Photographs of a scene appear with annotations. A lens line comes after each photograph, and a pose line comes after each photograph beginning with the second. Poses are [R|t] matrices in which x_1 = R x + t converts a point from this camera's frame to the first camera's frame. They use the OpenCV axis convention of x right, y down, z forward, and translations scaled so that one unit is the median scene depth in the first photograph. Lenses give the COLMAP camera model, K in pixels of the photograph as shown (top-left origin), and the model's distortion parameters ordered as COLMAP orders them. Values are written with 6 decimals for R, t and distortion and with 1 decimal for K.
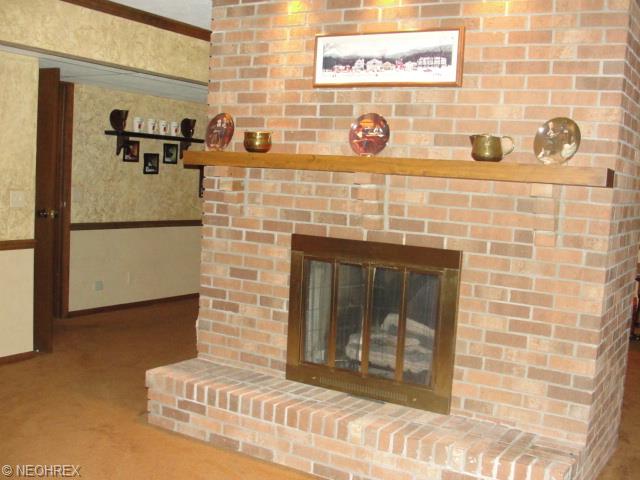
lens RADIAL K [[732.8, 0, 320.4], [0, 732.8, 239.2], [0, 0, 1]] dist [-0.128393, 0.000000]
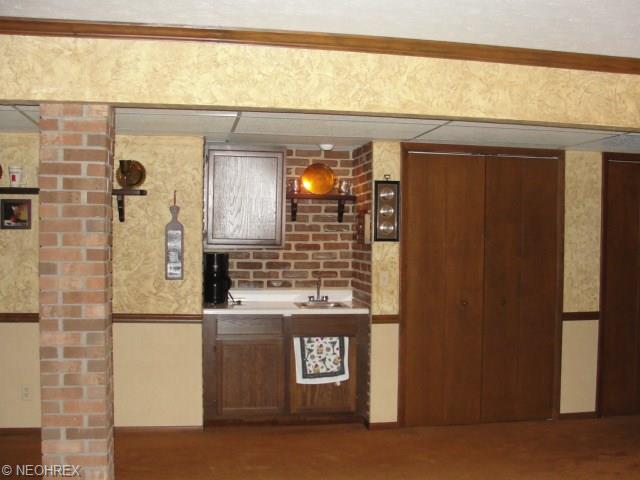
lens RADIAL K [[732.8, 0, 320.0], [0, 732.8, 242.2], [0, 0, 1]] dist [-0.128393, 0.000000]
pose [[0.665037, -0.052388, -0.744971, 0.416794], [-0.034585, 0.994306, -0.100795, -0.030435], [0.746010, 0.092797, 0.659438, 0.691642]]
